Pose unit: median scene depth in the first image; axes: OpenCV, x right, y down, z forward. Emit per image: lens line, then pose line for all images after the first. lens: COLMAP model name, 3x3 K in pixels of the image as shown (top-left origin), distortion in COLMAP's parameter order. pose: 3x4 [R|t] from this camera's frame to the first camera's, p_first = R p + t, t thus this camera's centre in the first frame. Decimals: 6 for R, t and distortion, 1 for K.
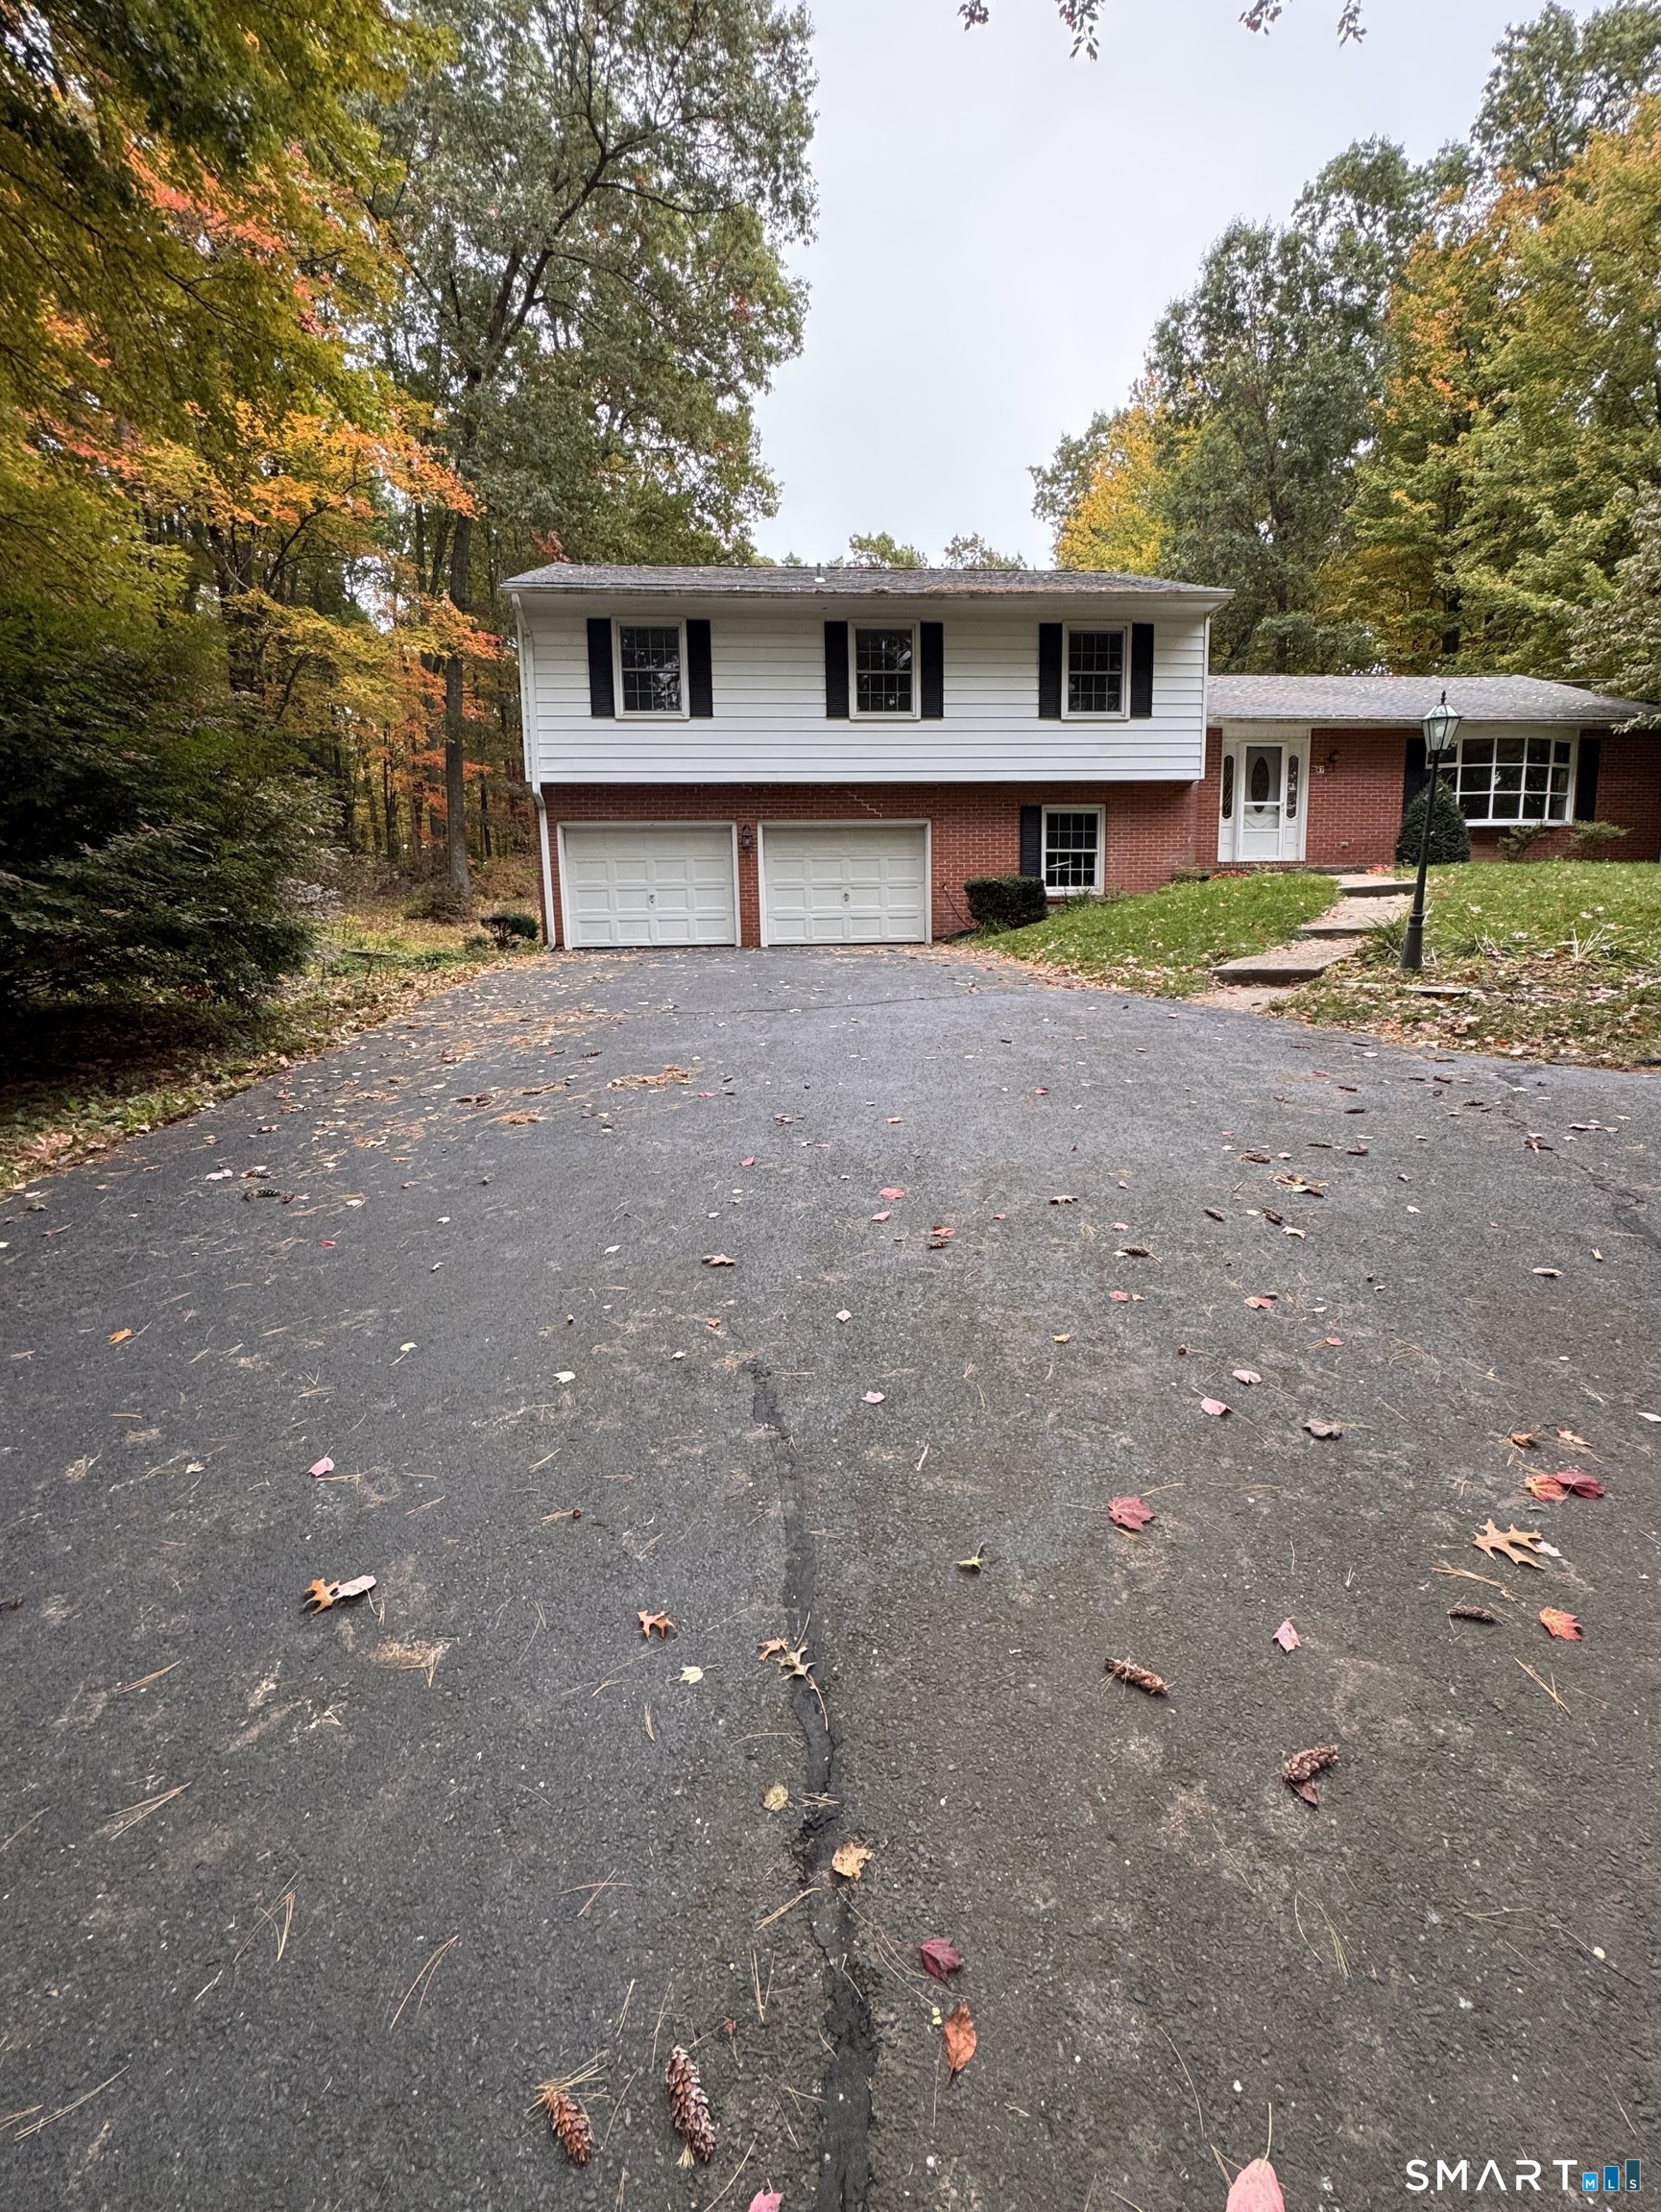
lens RADIAL K [[969.9, 0, 818.4], [0, 969.9, 1113.8], [0, 0, 1]] dist [-0.001956, -0.000029]
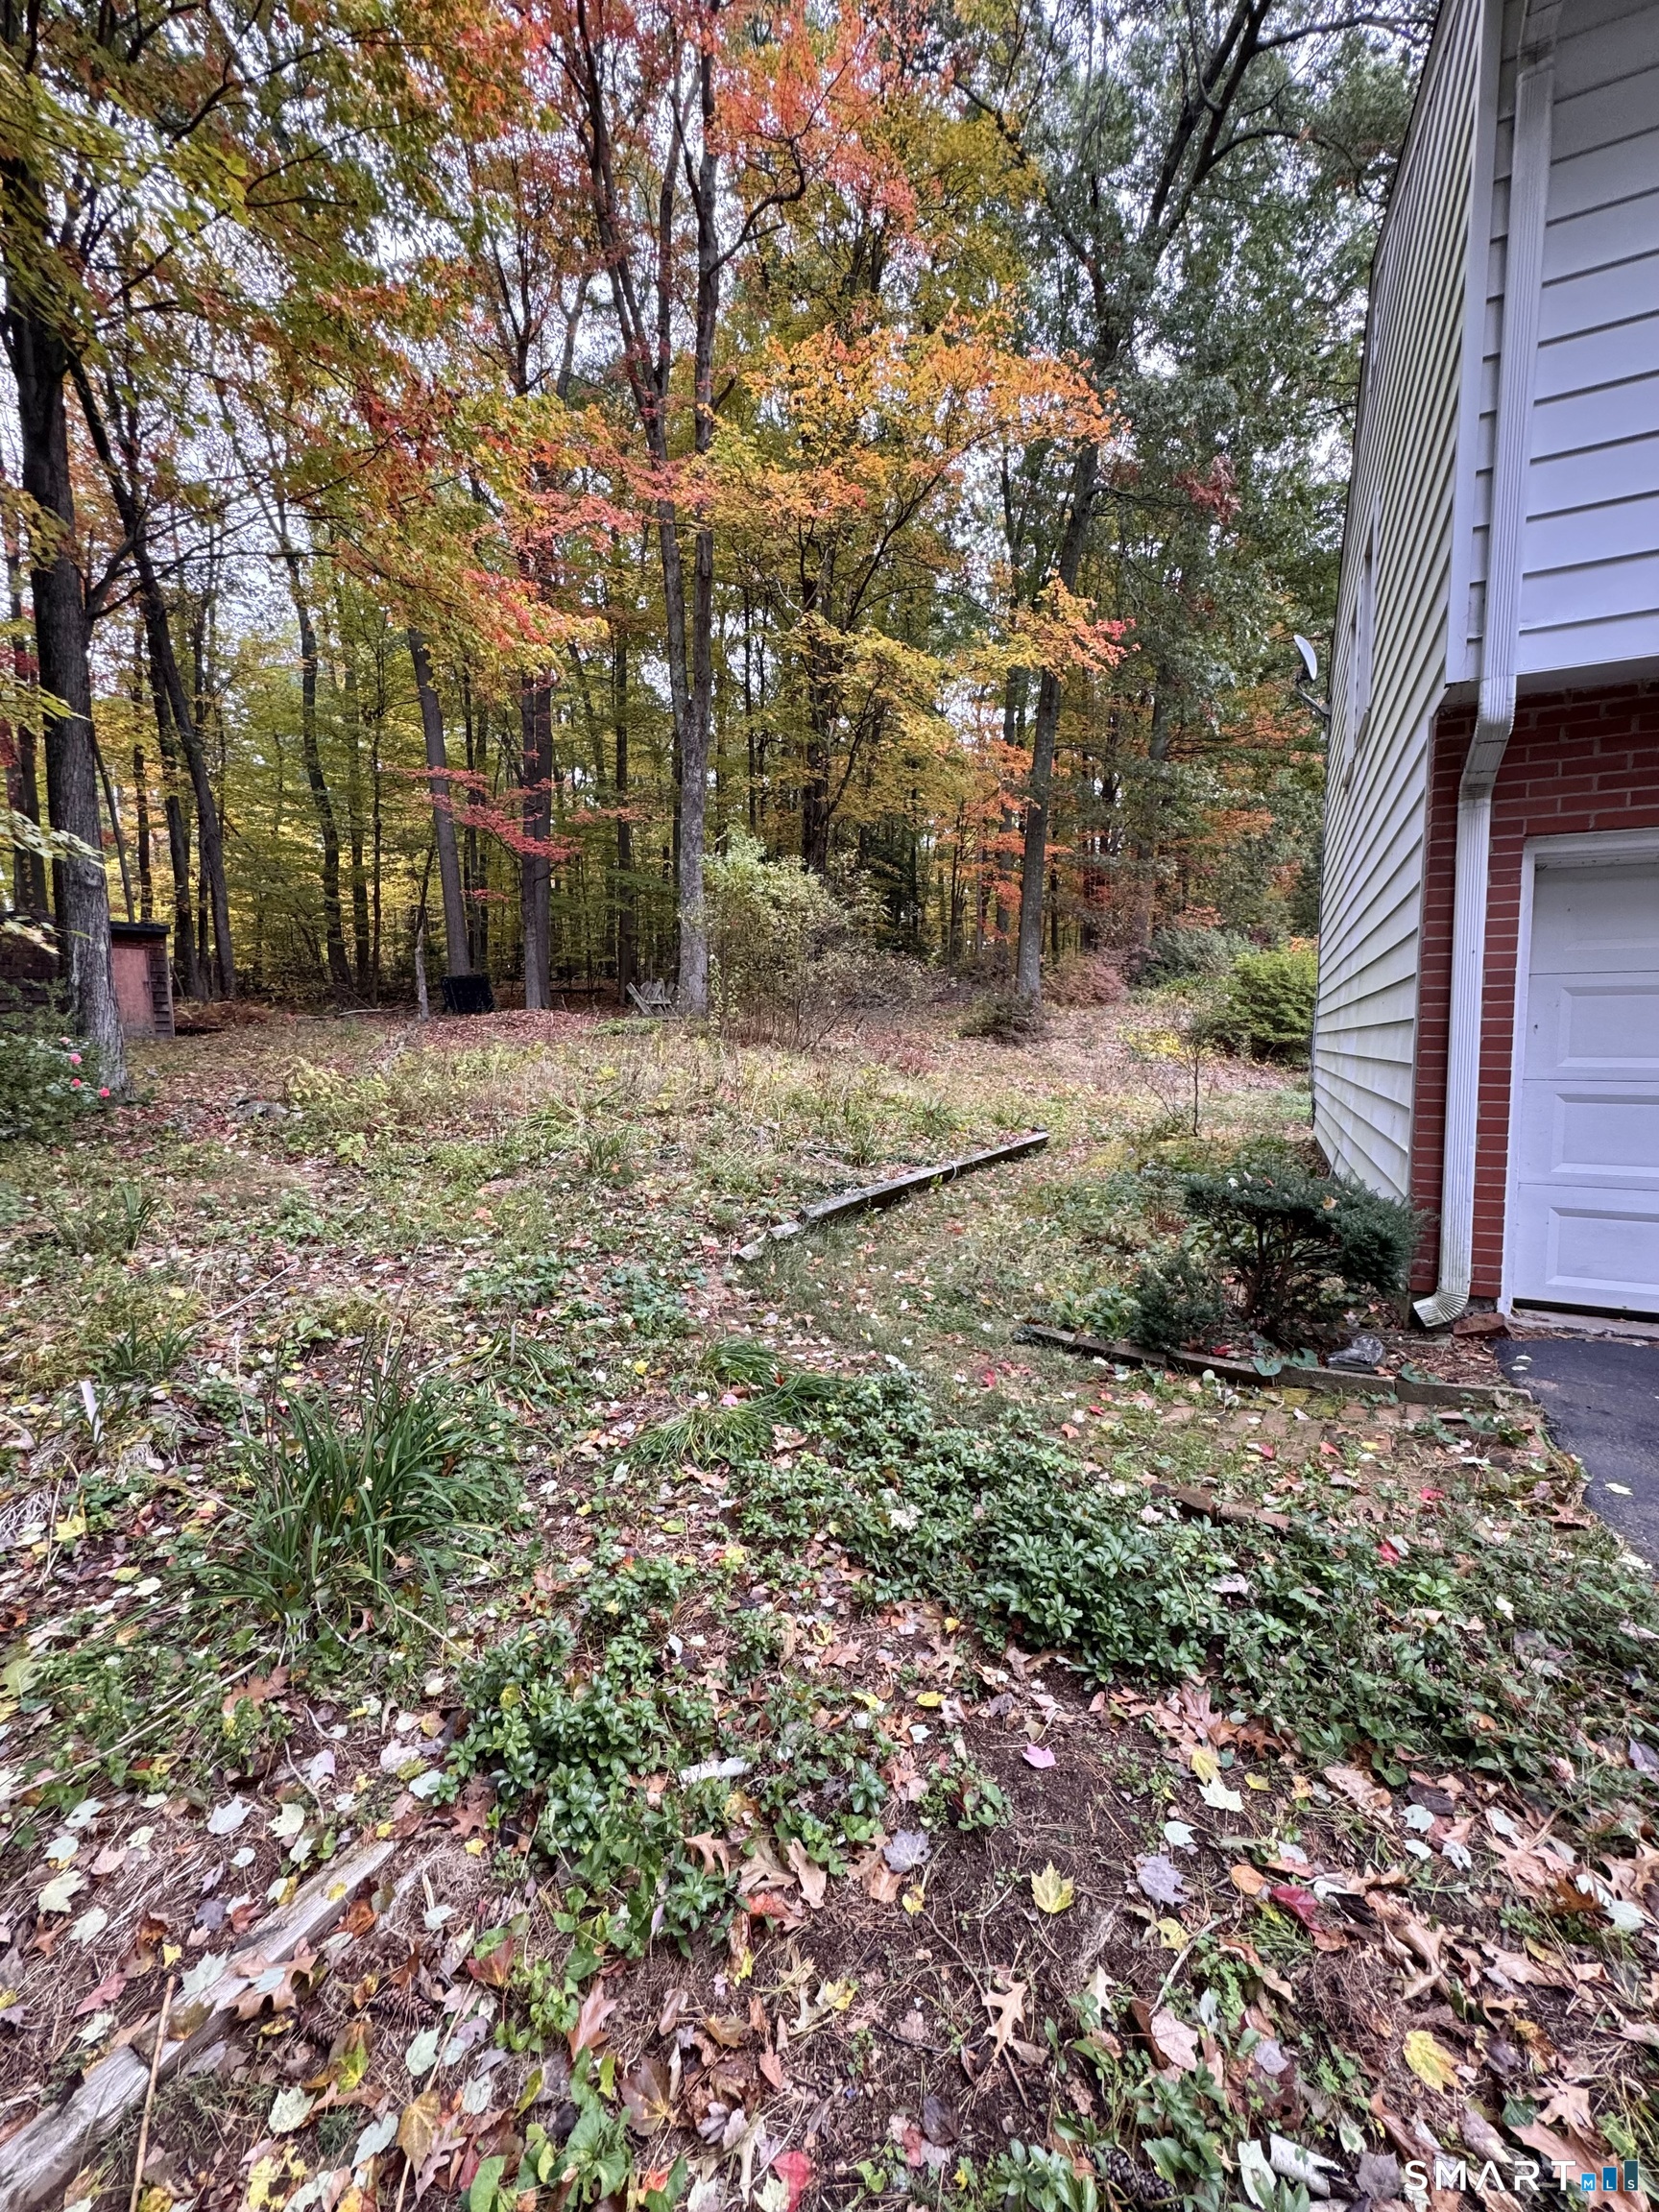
lens RADIAL K [[891.5, 0, 829.4], [0, 891.5, 1109.2], [0, 0, 1]] dist [-0.017175, -0.000222]
pose [[0.856107, 0.058526, -0.513475, -0.300205], [-0.098893, 0.993759, -0.051613, -0.196479], [0.507249, 0.094965, 0.856551, 0.699588]]
